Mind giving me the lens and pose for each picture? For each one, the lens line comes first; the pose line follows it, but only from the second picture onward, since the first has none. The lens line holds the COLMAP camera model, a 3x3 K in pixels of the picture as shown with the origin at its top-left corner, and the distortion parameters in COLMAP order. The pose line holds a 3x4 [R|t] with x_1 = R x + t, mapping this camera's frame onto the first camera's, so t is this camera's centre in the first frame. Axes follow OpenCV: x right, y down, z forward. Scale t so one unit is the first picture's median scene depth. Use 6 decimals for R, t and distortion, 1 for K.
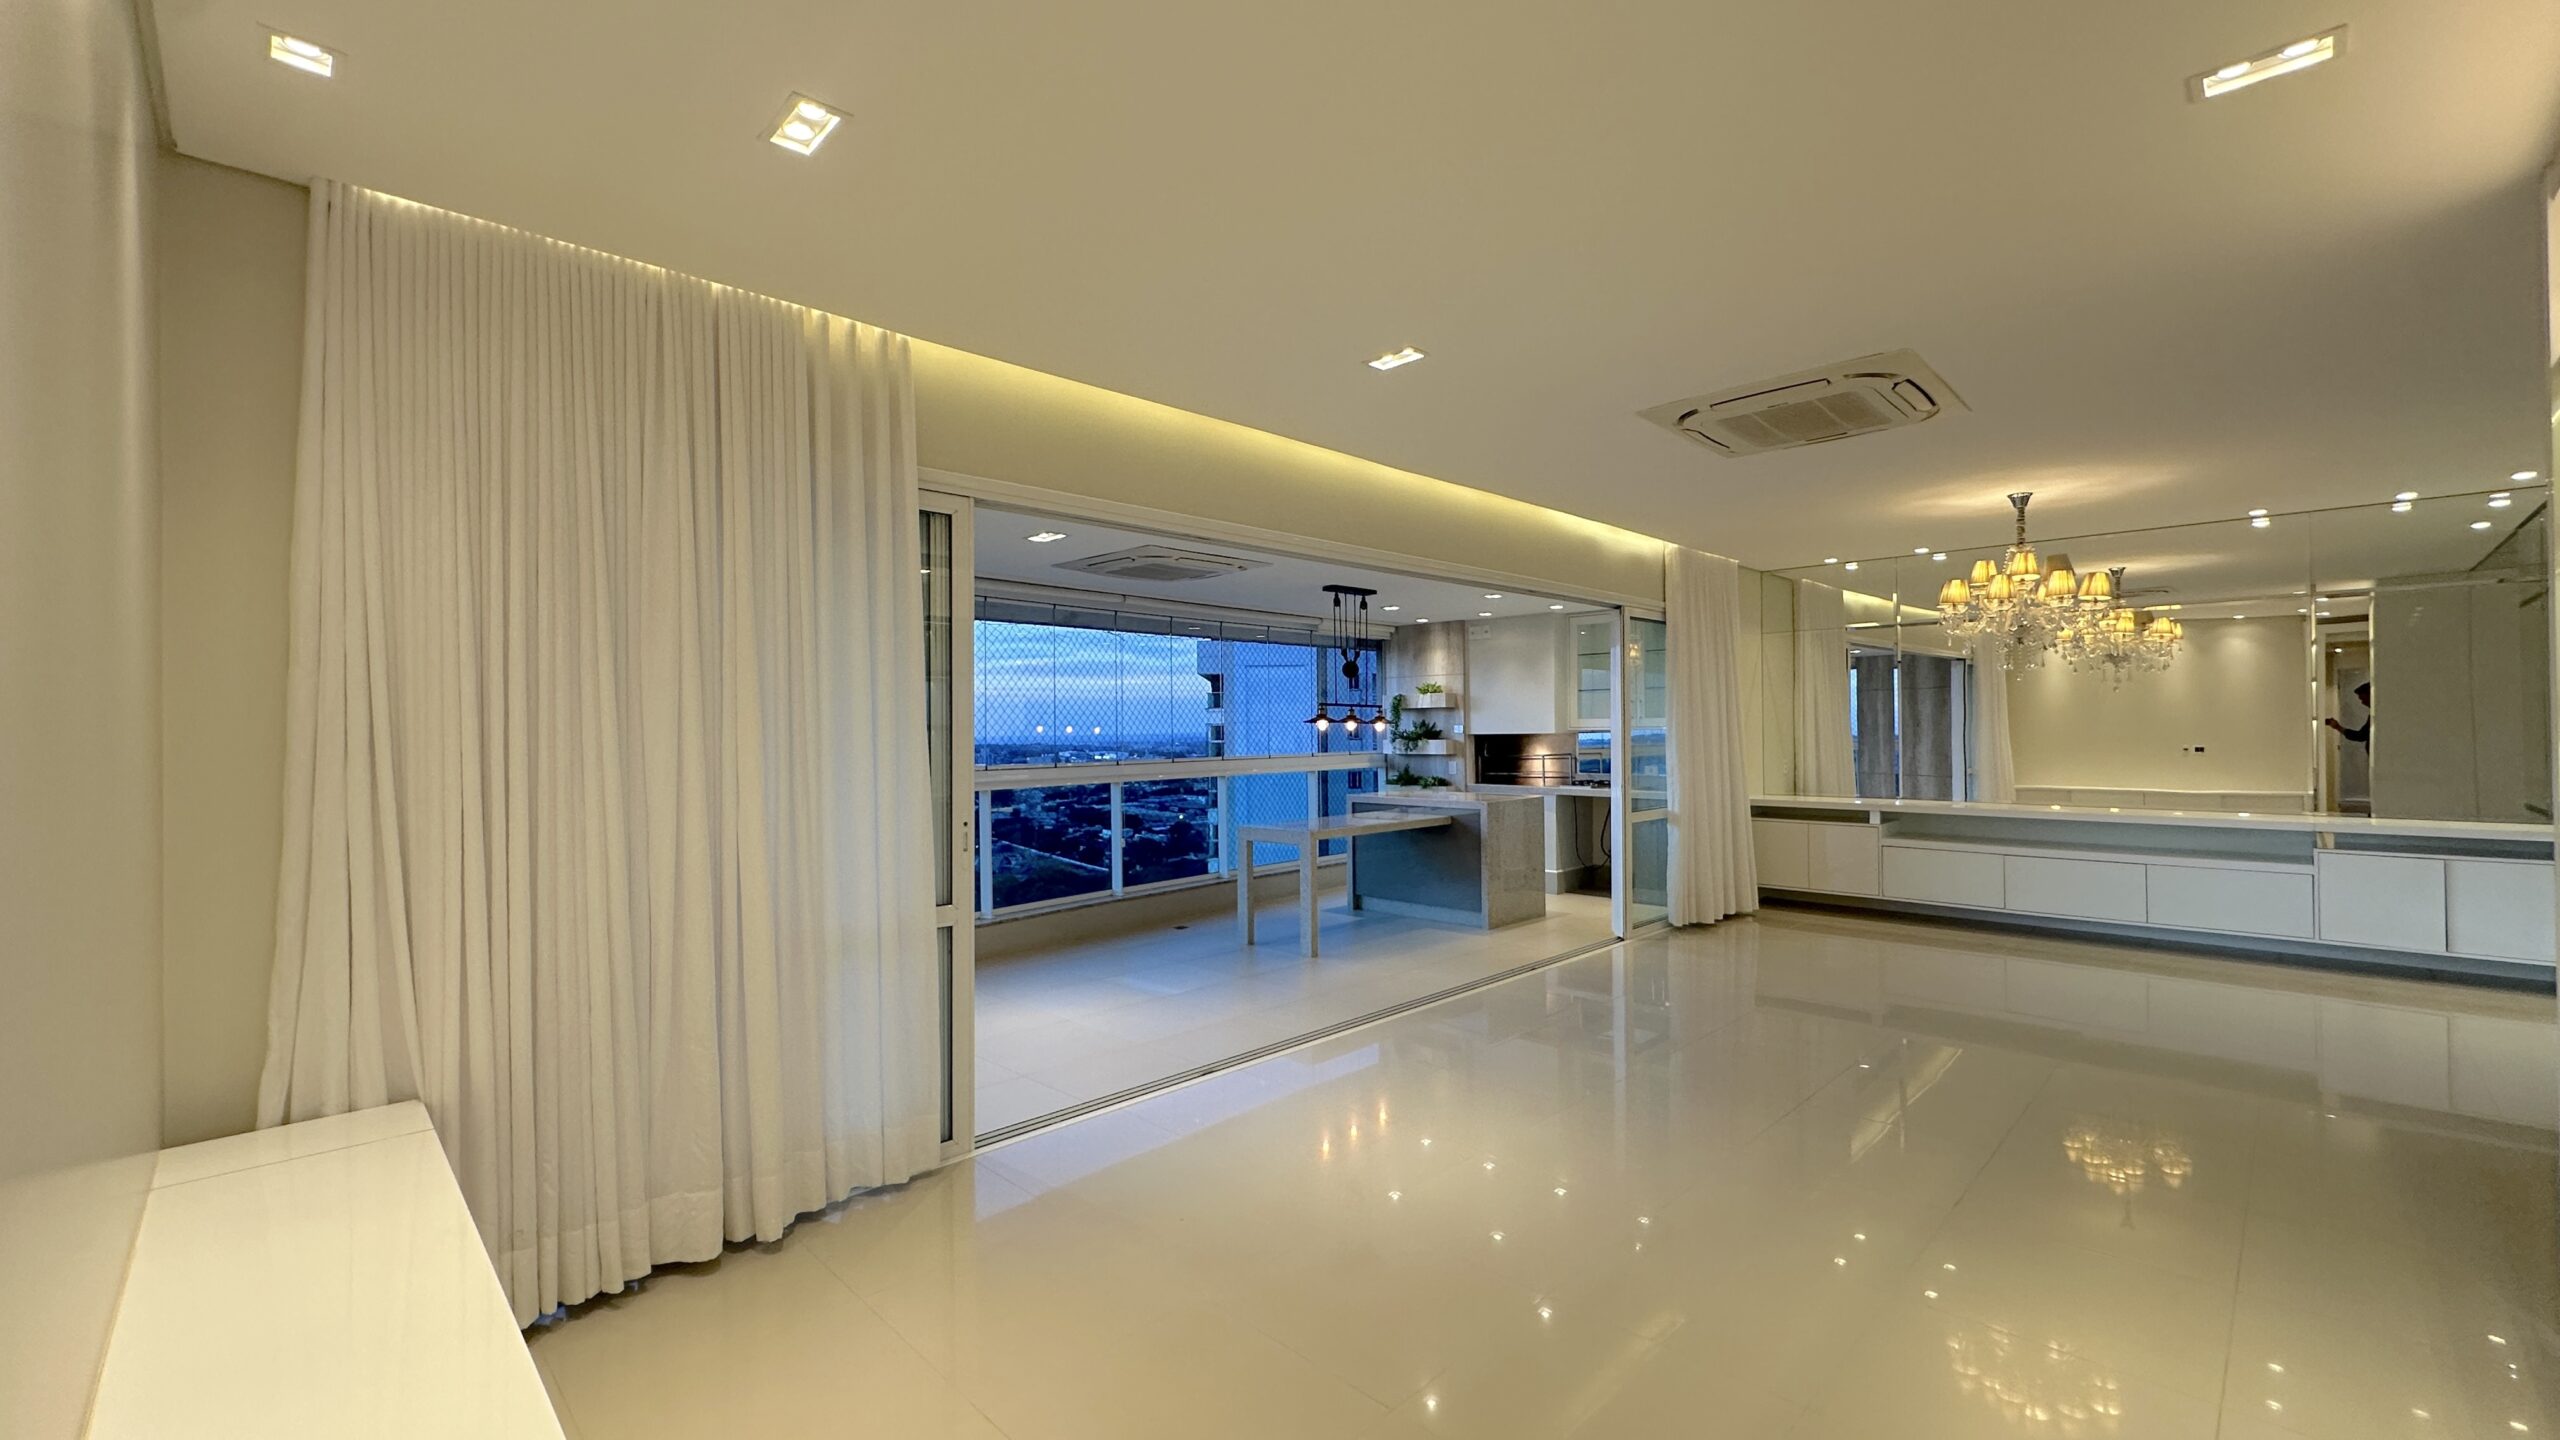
lens RADIAL K [[1017.5, 0, 1275.8], [0, 1017.5, 722.0], [0, 0, 1]] dist [-0.003353, 0.000237]
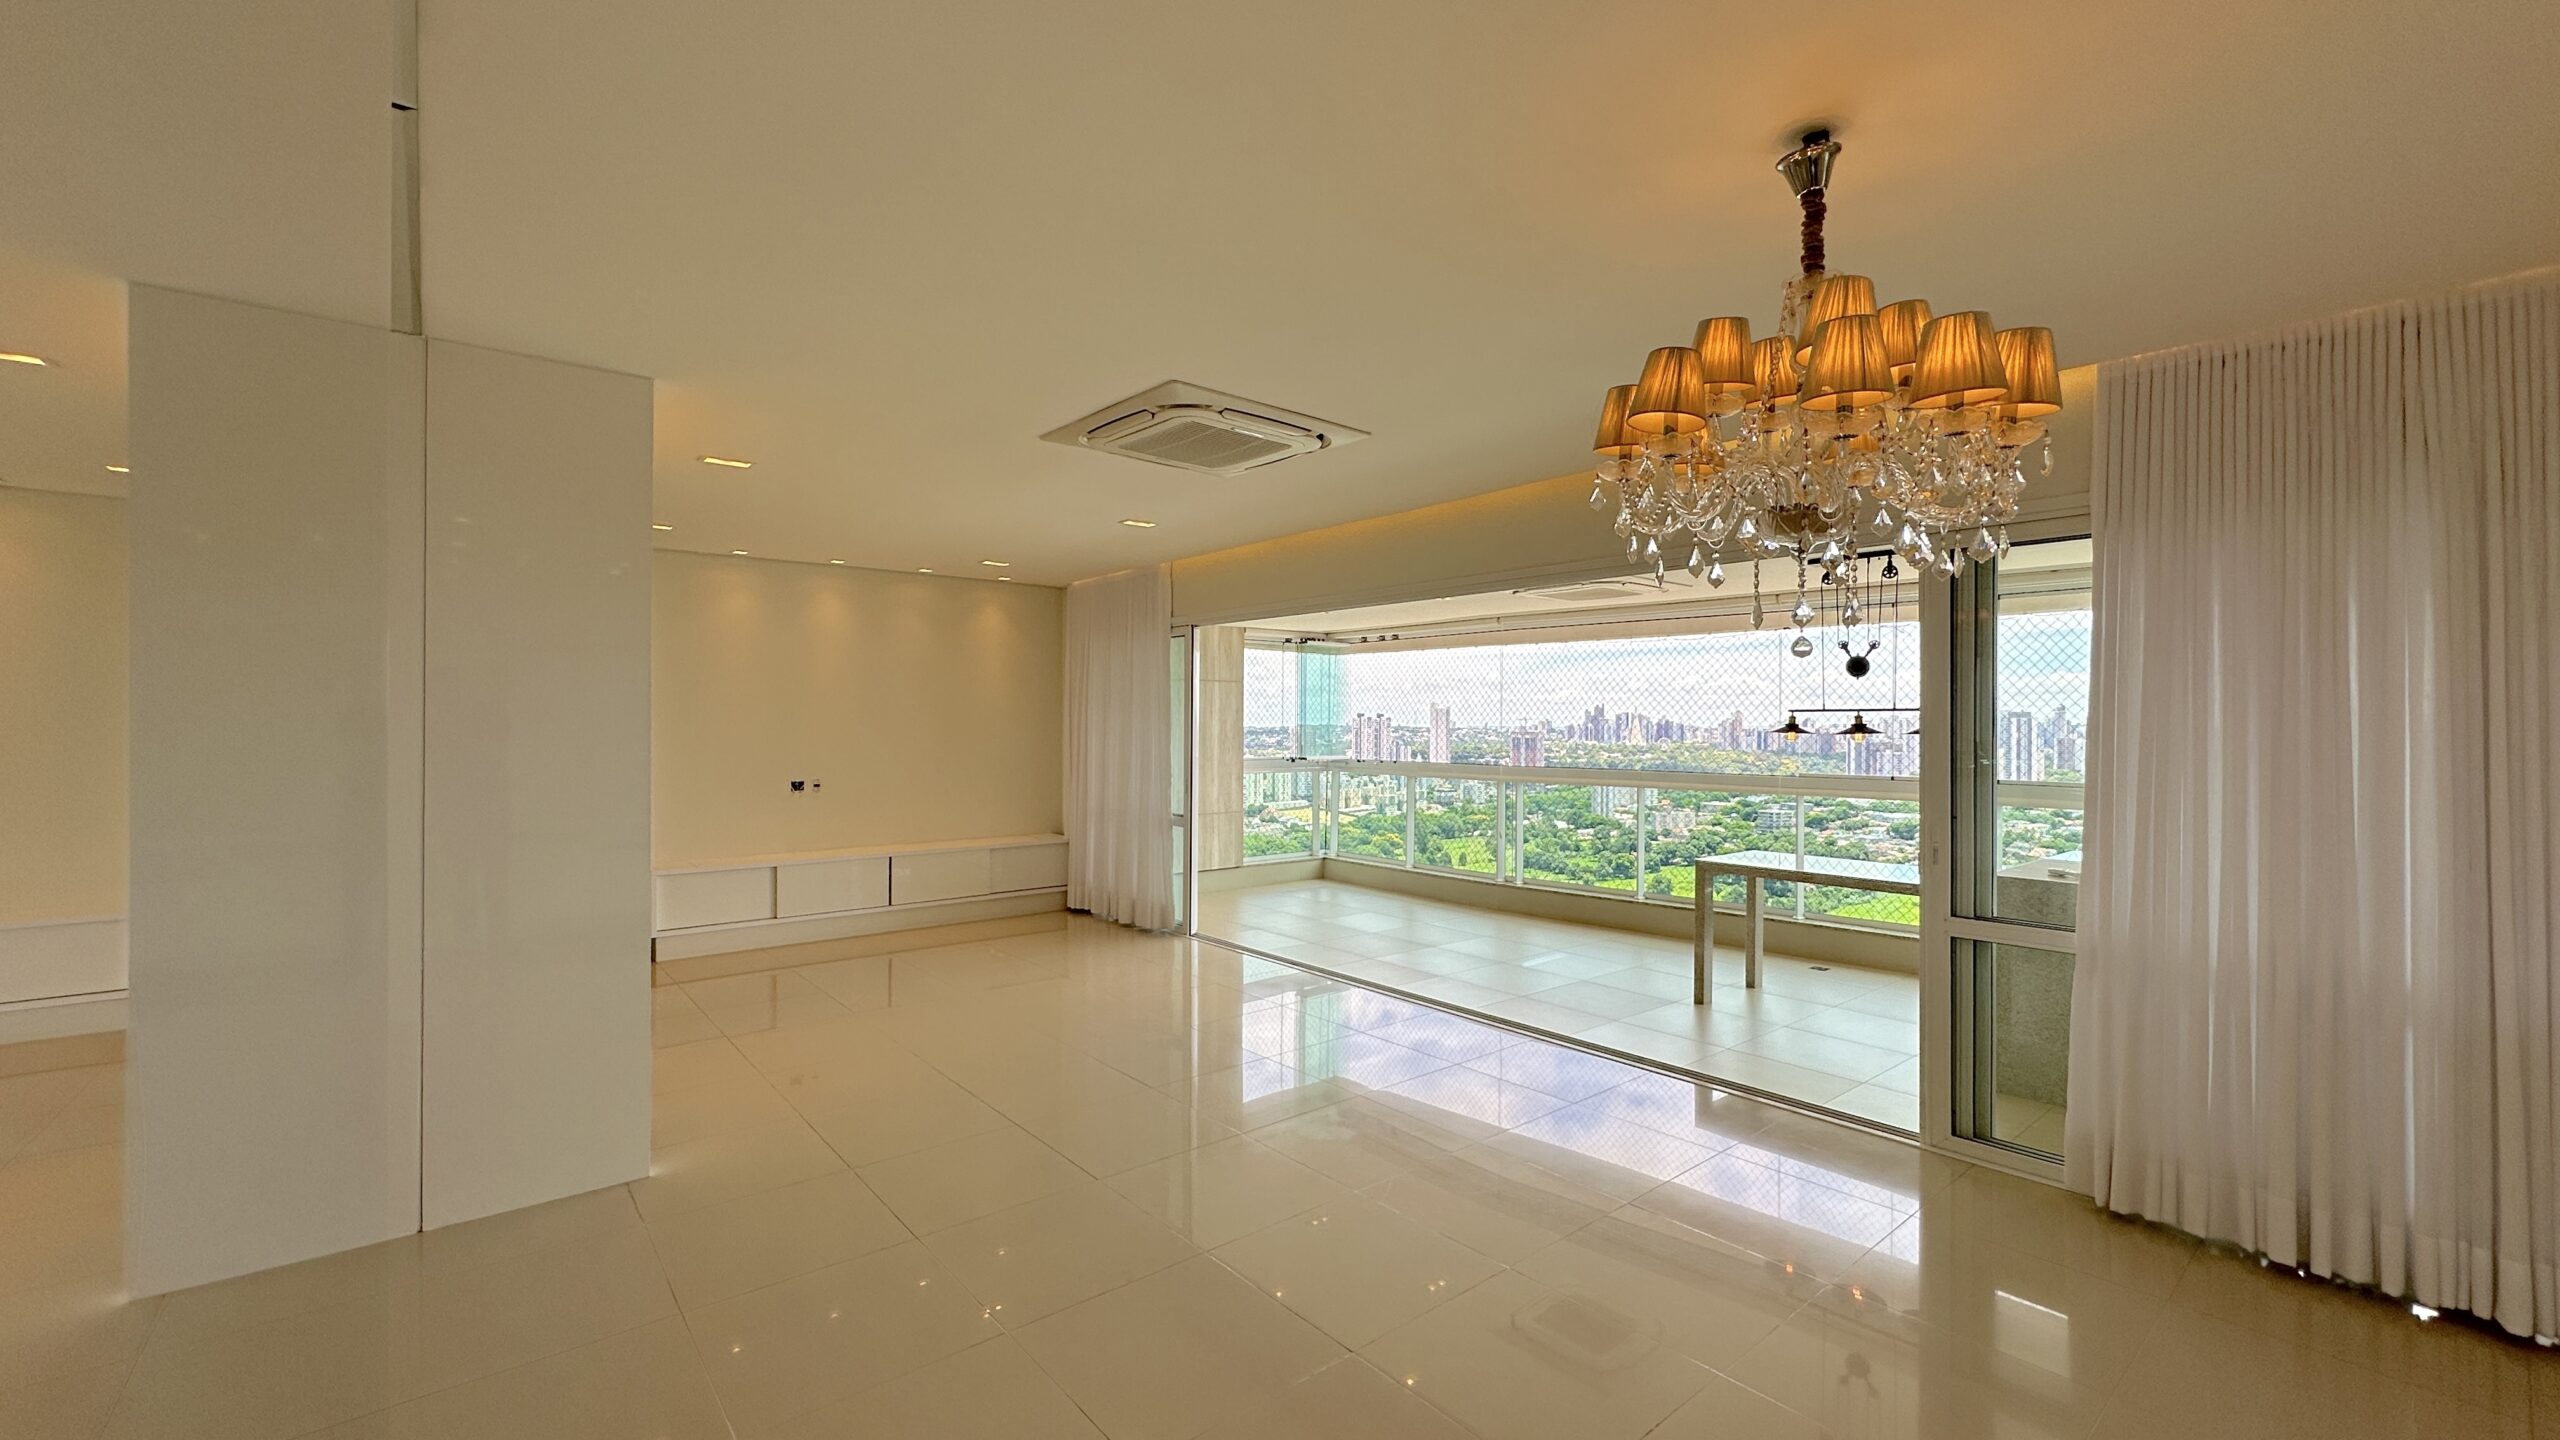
lens RADIAL K [[1032.8, 0, 1278.3], [0, 1032.8, 705.3], [0, 0, 1]] dist [-0.000357, 0.000045]
pose [[-0.085119, -0.008462, -0.996335, 0.839598], [0.002826, 0.999958, -0.008734, -0.015889], [0.996367, -0.003559, -0.085092, 0.635869]]
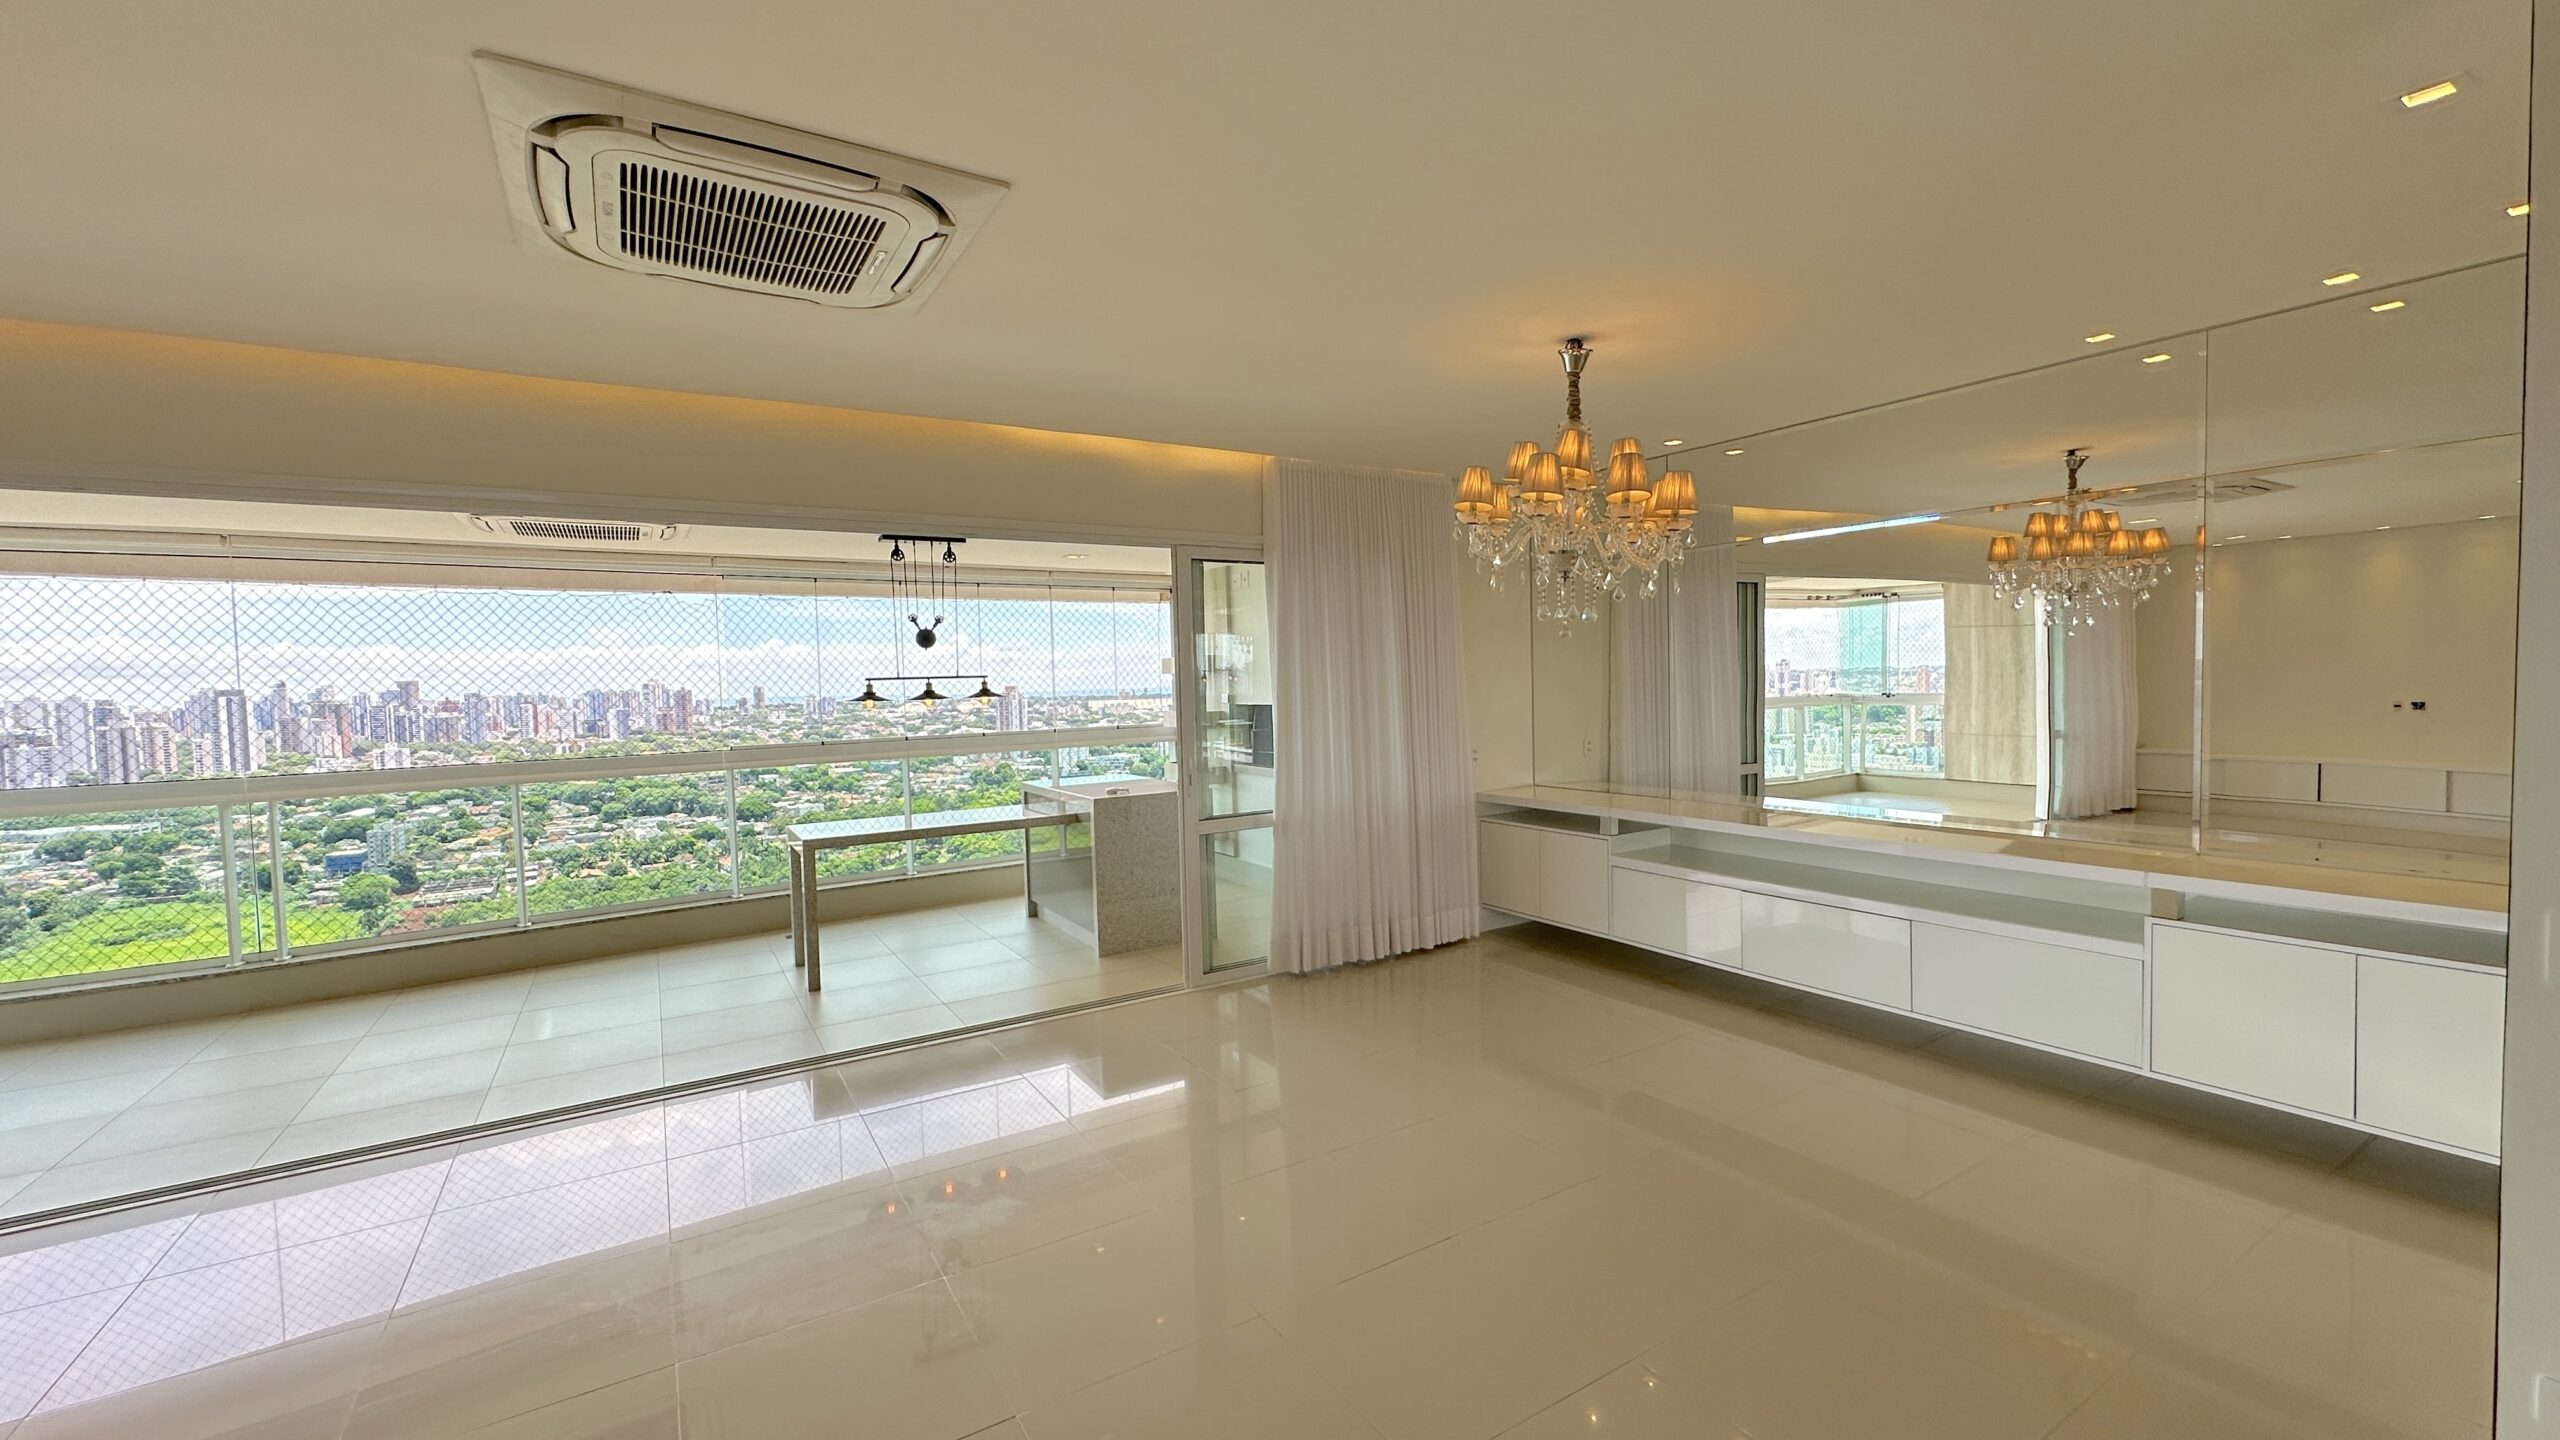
lens RADIAL K [[1029.8, 0, 1280.0], [0, 1029.8, 720.0], [0, 0, 1]] dist [-0.000336, 0.000129]
pose [[0.977089, -0.007648, -0.212695, 0.516314], [0.018172, 0.998703, 0.047569, -0.018288], [0.212056, -0.050344, 0.975960, 0.249463]]
